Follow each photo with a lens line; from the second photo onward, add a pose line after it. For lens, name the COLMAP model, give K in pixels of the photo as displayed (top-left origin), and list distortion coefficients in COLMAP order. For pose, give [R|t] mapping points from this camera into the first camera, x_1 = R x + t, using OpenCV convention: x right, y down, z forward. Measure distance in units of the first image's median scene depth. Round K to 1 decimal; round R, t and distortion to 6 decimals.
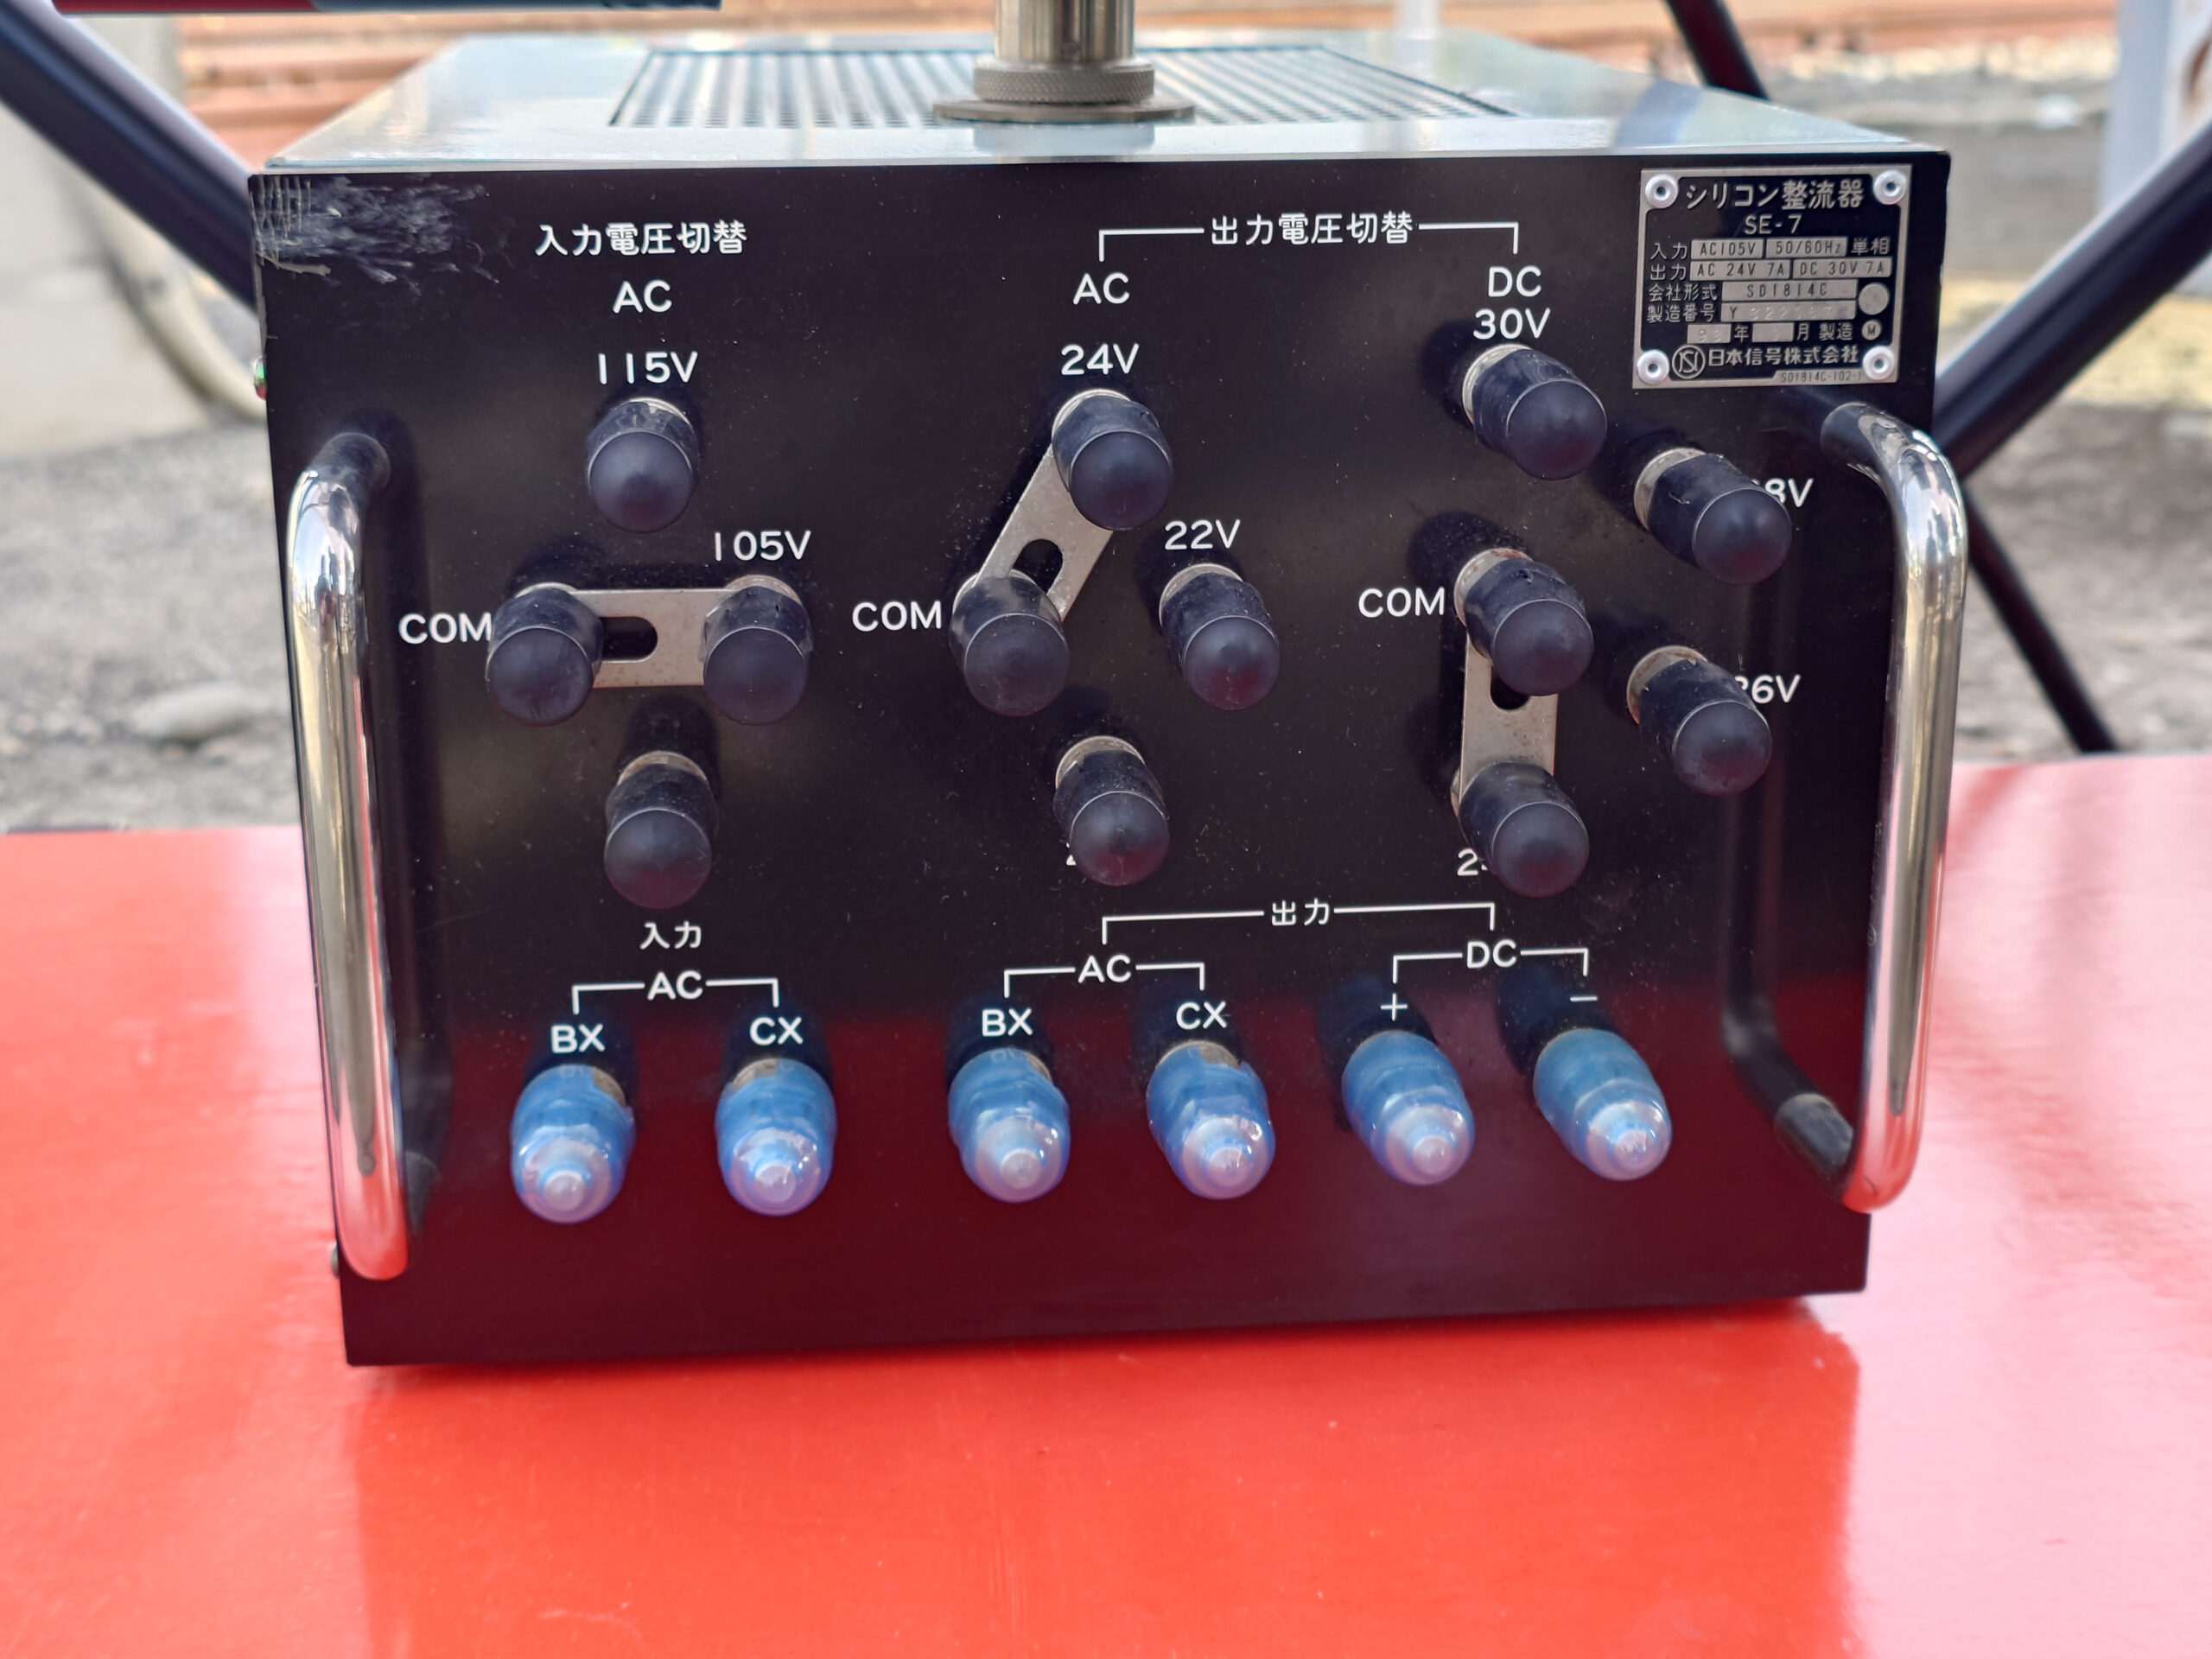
lens RADIAL K [[3147.2, 0, 1103.2], [0, 3147.2, 829.4], [0, 0, 1]] dist [0.012803, 0.000000]
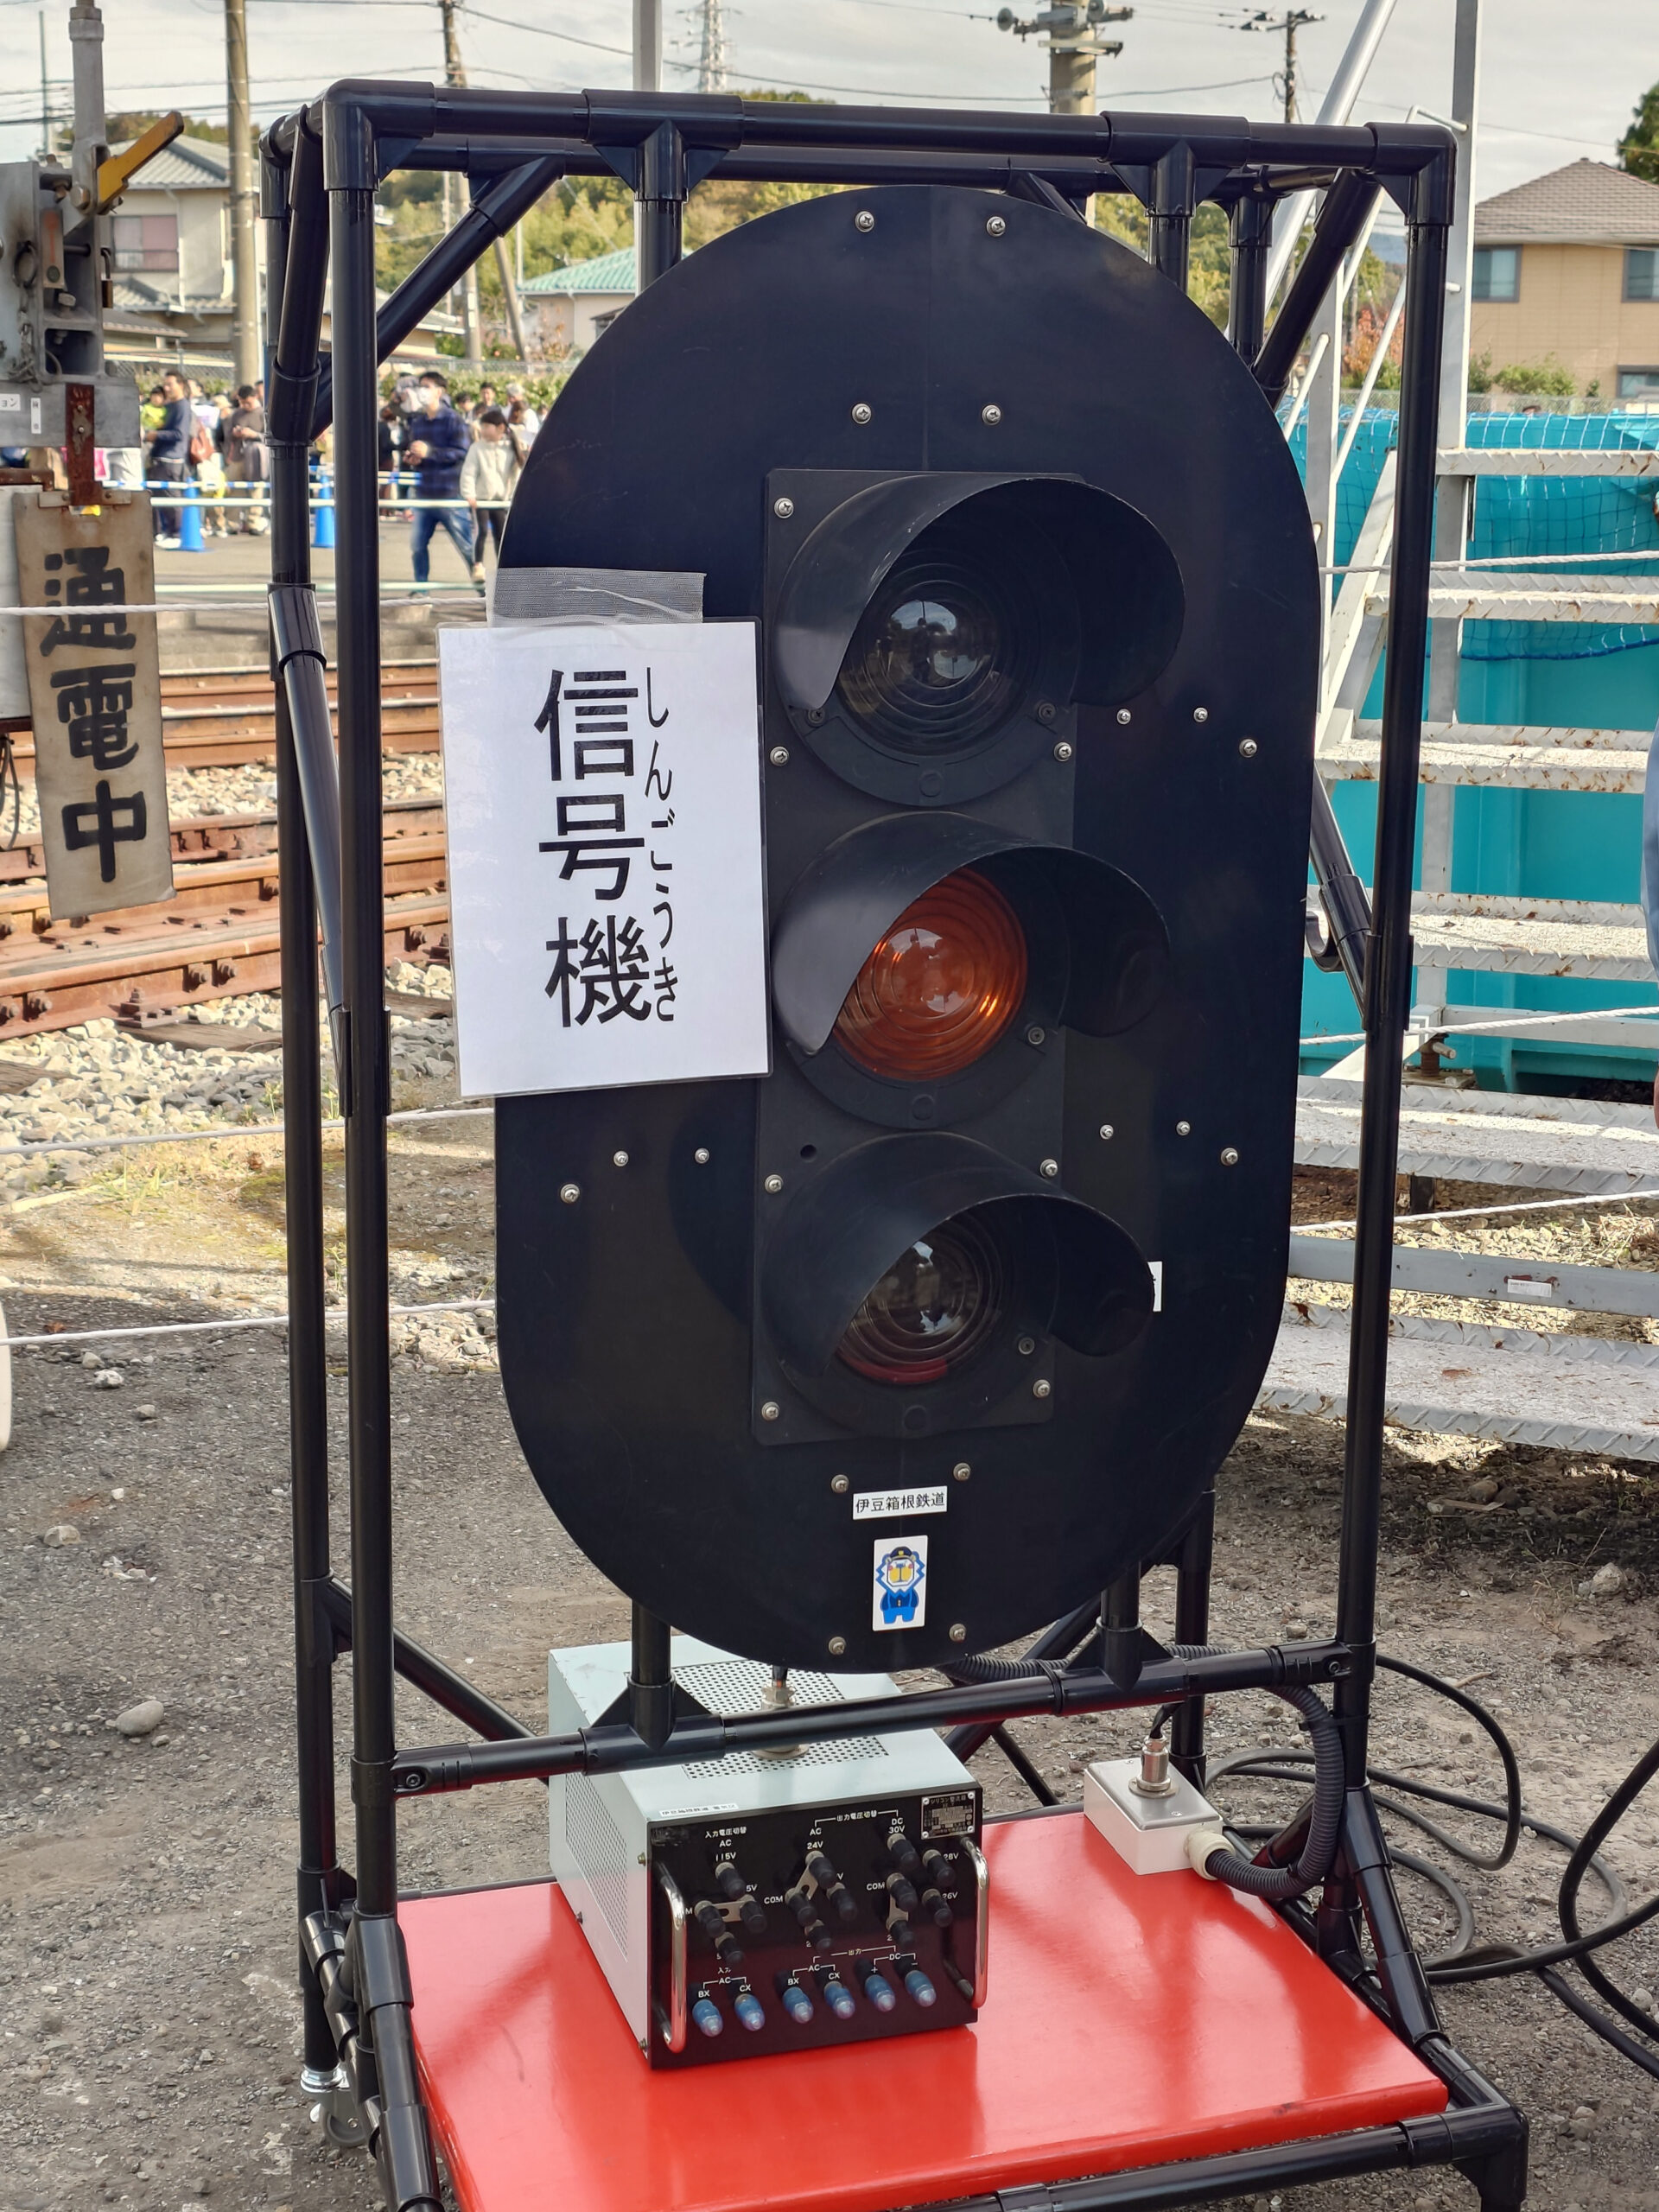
lens RADIAL K [[3147.2, 0, 831.5], [0, 3147.2, 1103.8], [0, 0, 1]] dist [0.012803, 0.000000]
pose [[0.981102, -0.028893, 0.191323, -0.860880], [0.046071, 0.995233, -0.085957, -0.857046], [-0.187928, 0.093147, 0.977756, -3.810412]]
